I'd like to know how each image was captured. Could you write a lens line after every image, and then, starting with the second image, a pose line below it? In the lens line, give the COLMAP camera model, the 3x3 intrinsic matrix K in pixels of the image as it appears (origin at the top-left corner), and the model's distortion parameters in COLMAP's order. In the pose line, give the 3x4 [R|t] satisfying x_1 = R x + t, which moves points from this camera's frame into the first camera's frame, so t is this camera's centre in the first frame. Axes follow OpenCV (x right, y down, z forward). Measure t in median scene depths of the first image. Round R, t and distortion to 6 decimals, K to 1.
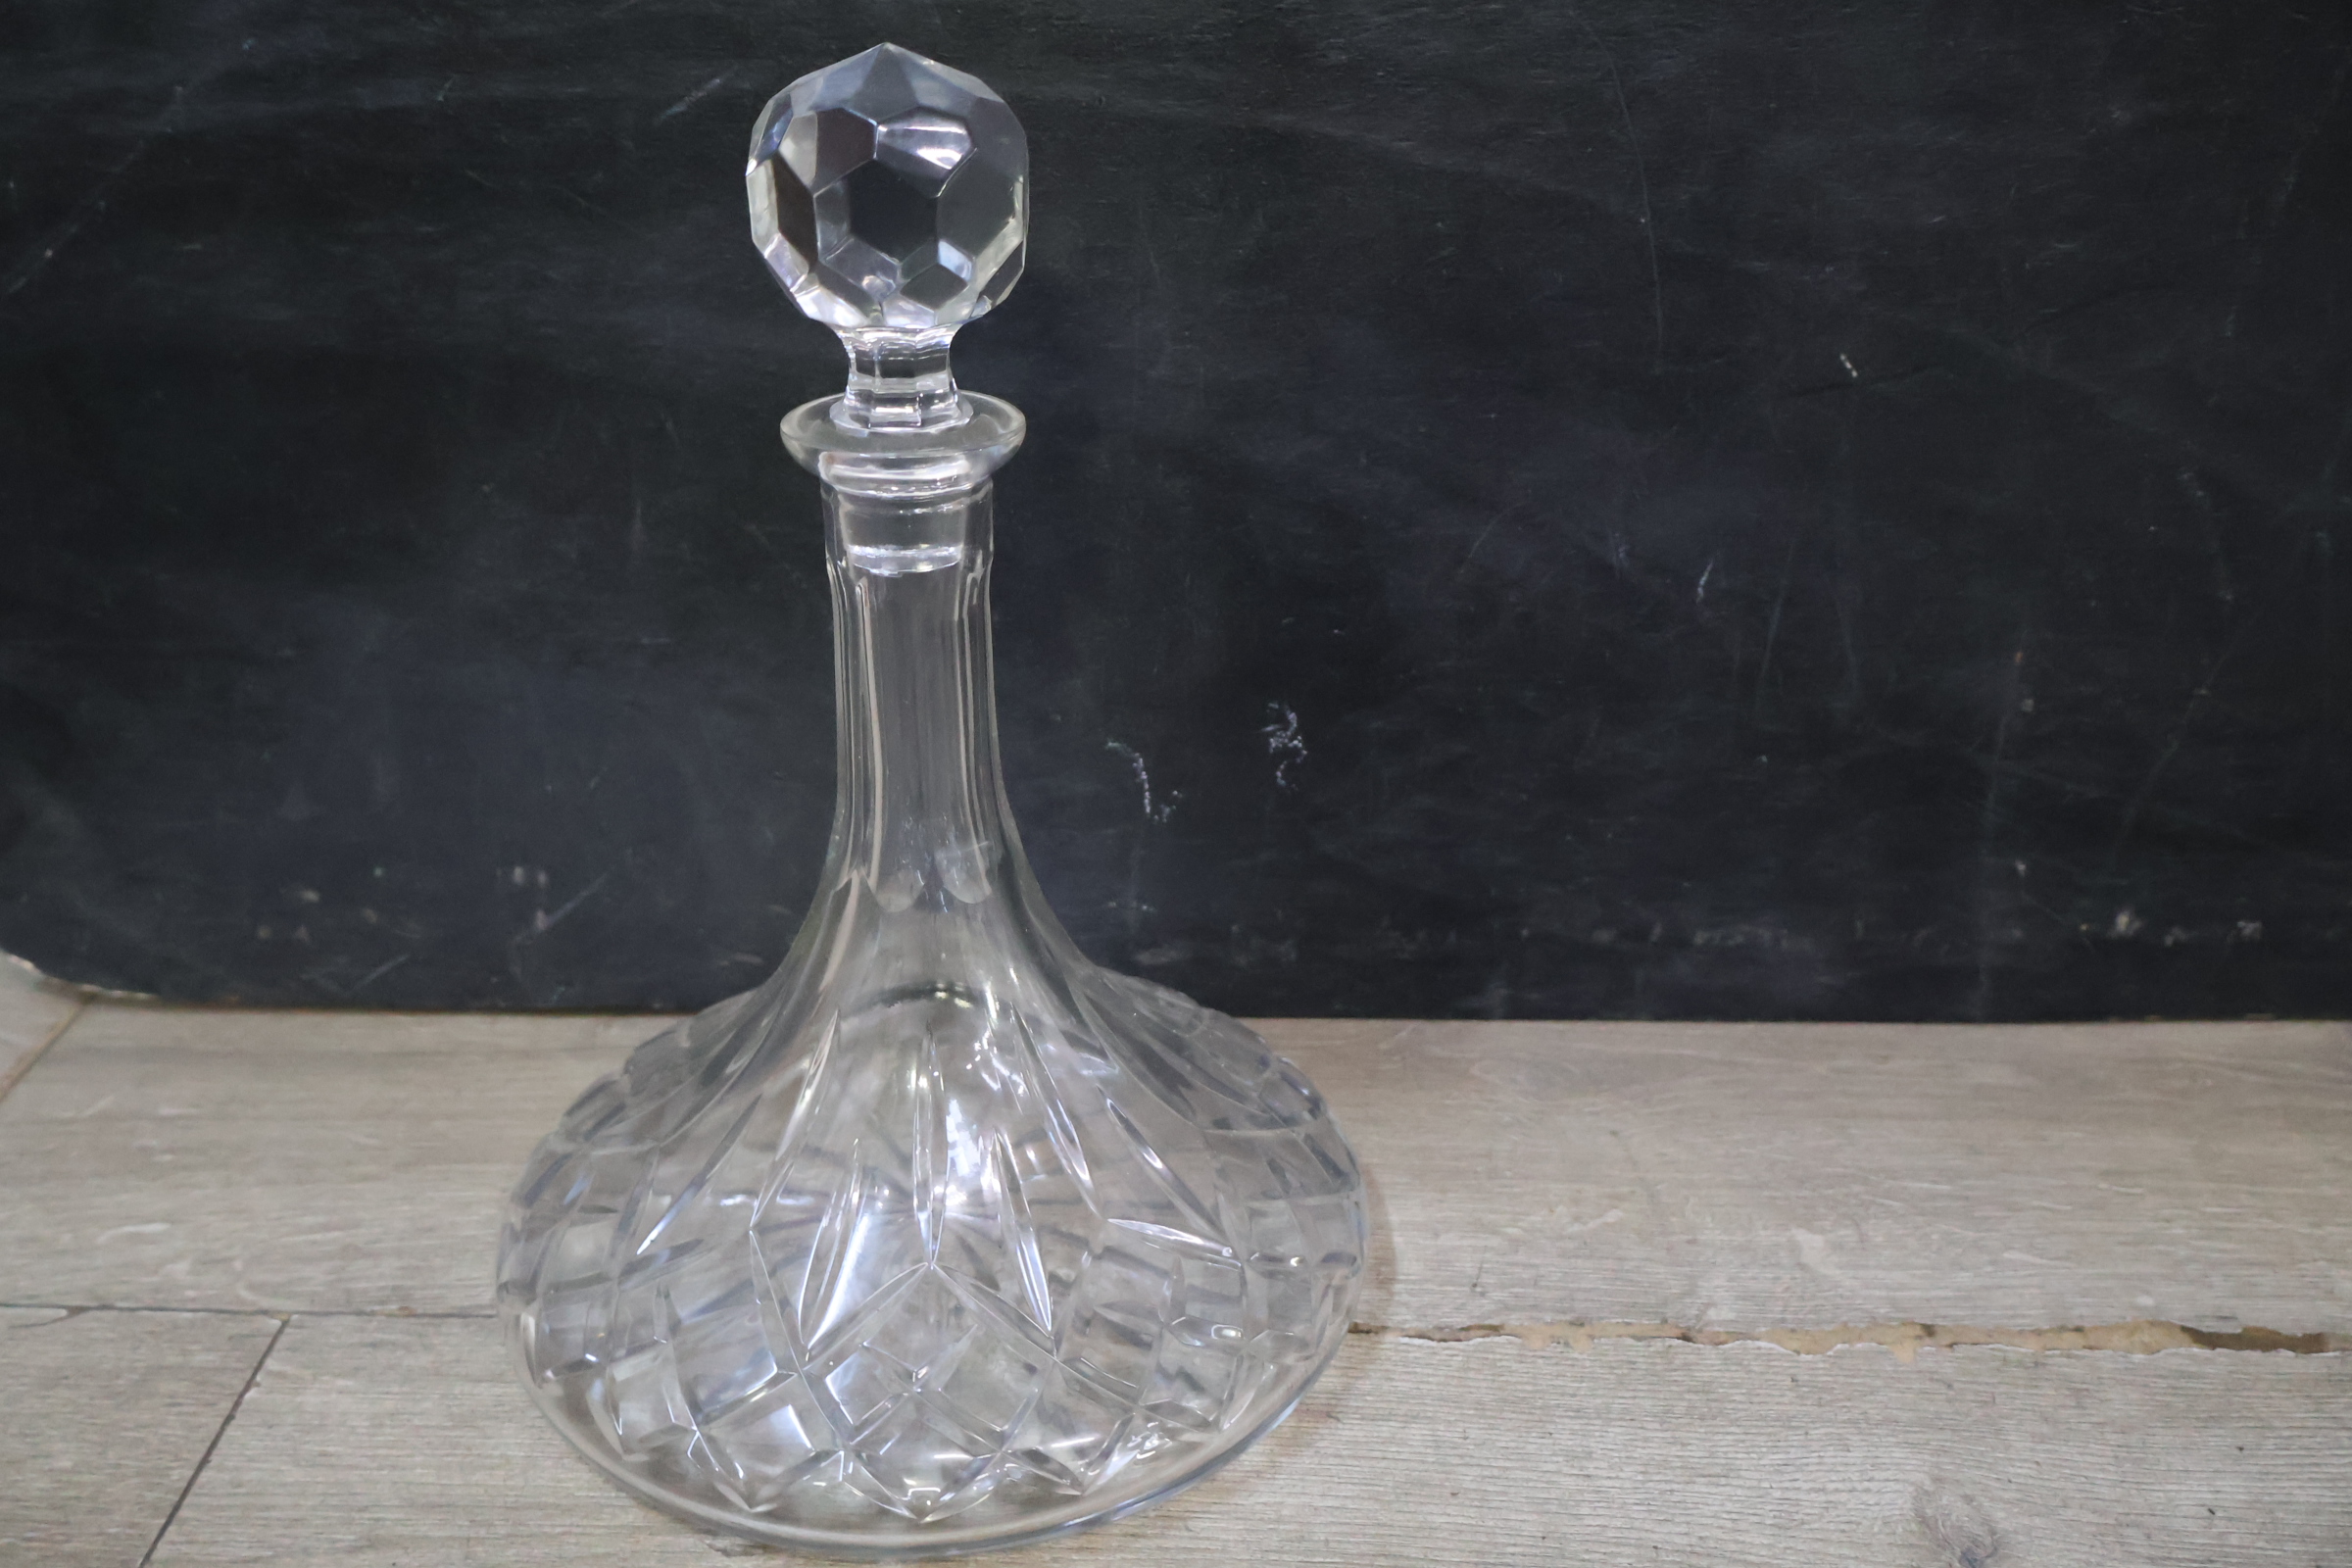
lens RADIAL K [[2085.6, 0, 1164.8], [0, 2085.6, 784.5], [0, 0, 1]] dist [0.008324, 0.005030]
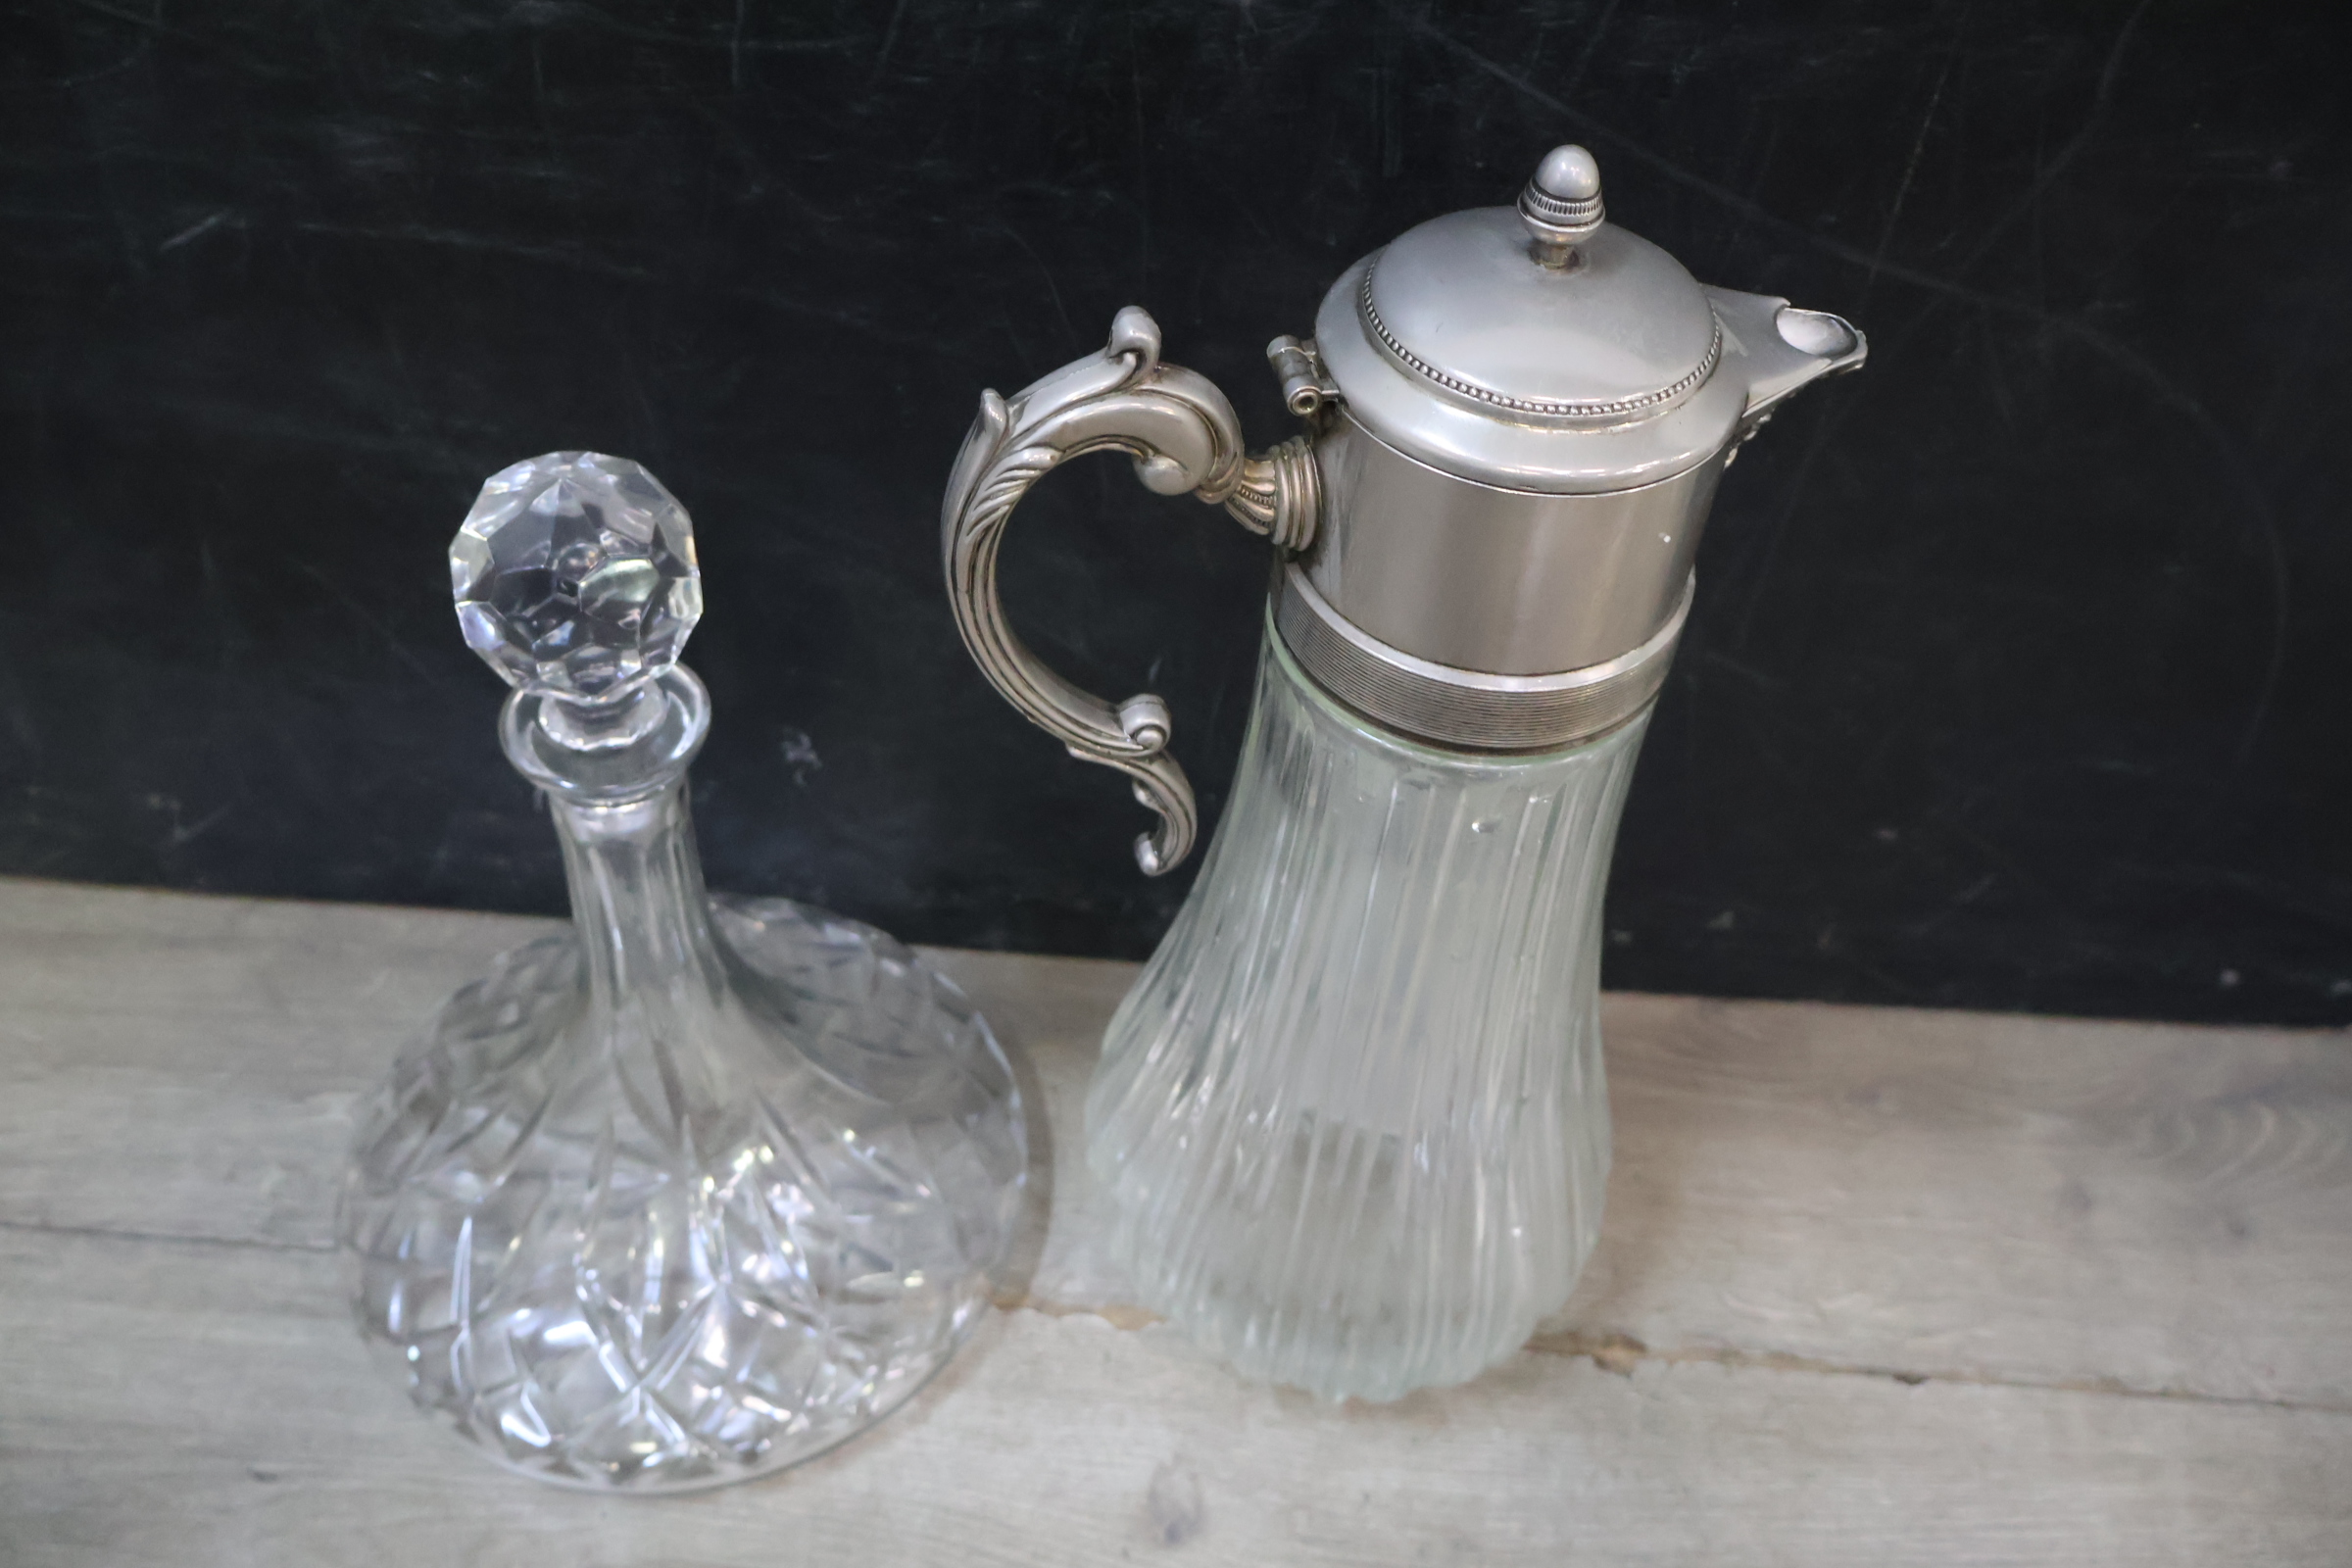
lens RADIAL K [[2019.4, 0, 1169.9], [0, 2019.4, 780.0], [0, 0, 1]] dist [0.003878, 0.001534]
pose [[0.997559, 0.067002, 0.019665, 0.292324], [-0.069658, 0.935232, 0.347114, -0.499034], [0.004866, -0.347636, 0.937617, -0.065907]]
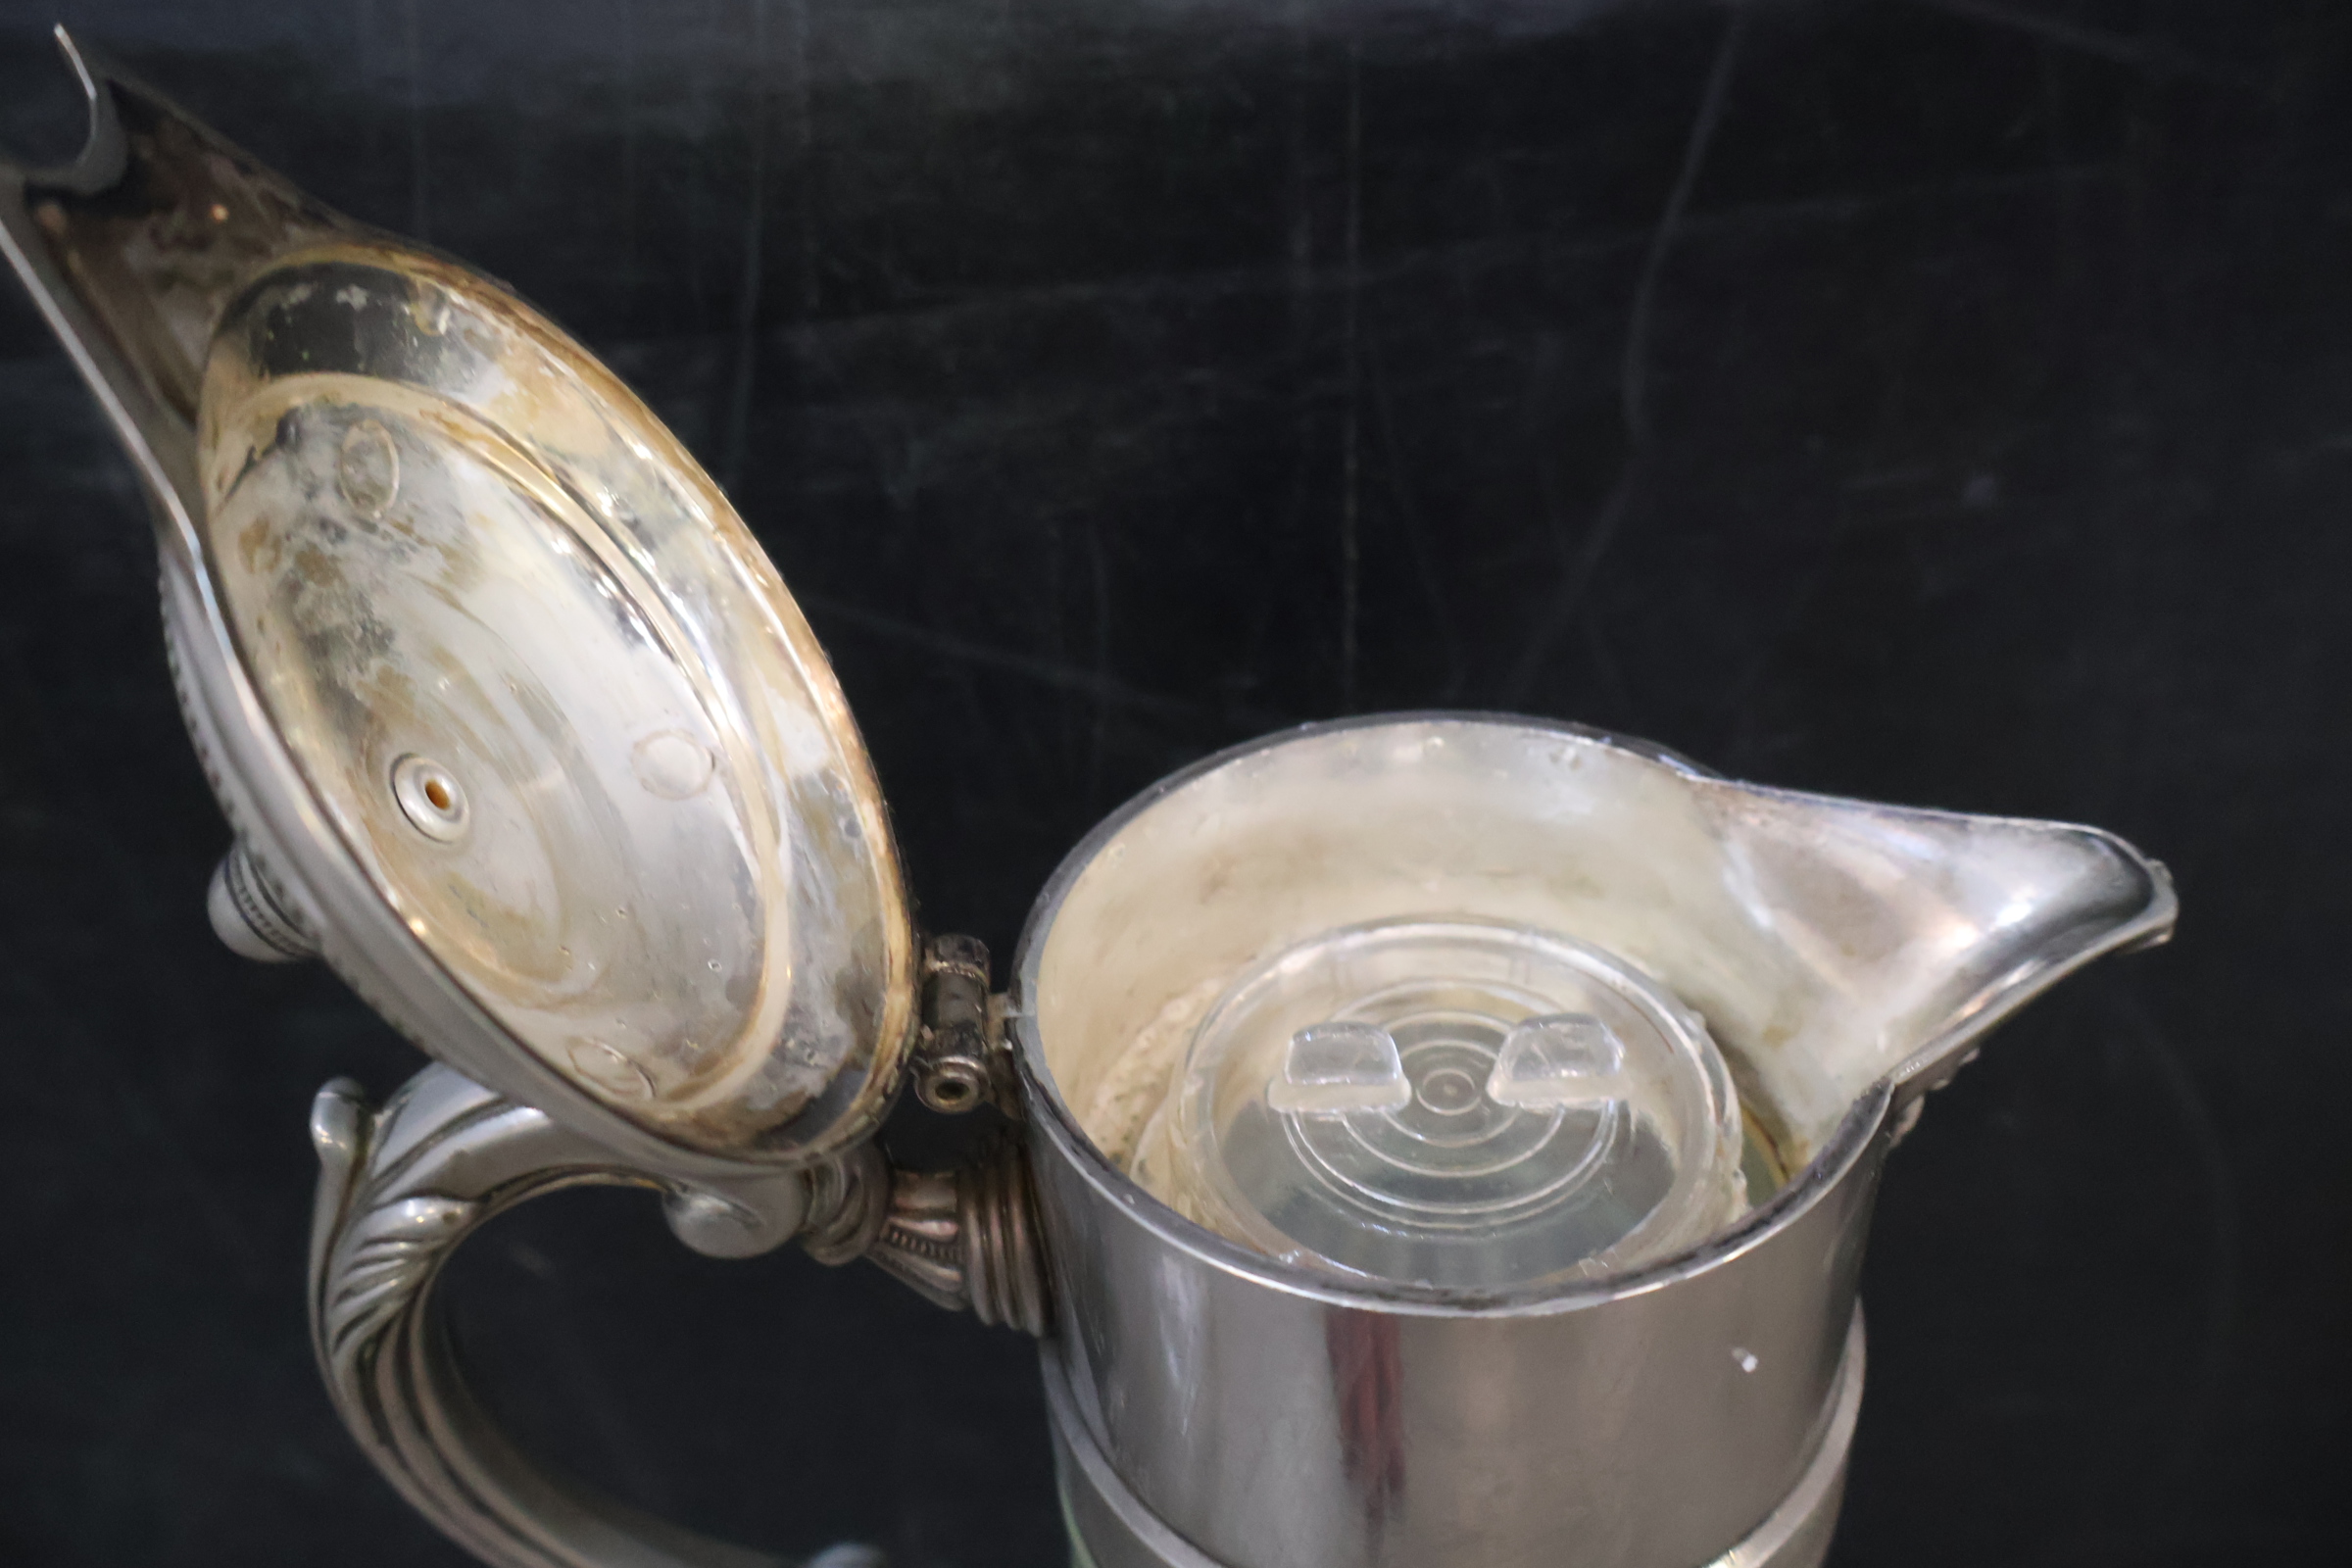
lens RADIAL K [[2019.4, 0, 1169.9], [0, 2019.4, 780.0], [0, 0, 1]] dist [0.003878, 0.001534]
pose [[0.990241, 0.019548, -0.137988, 0.447005], [0.005242, 0.984189, 0.177045, -0.490938], [0.139267, -0.176041, 0.974482, 0.382143]]
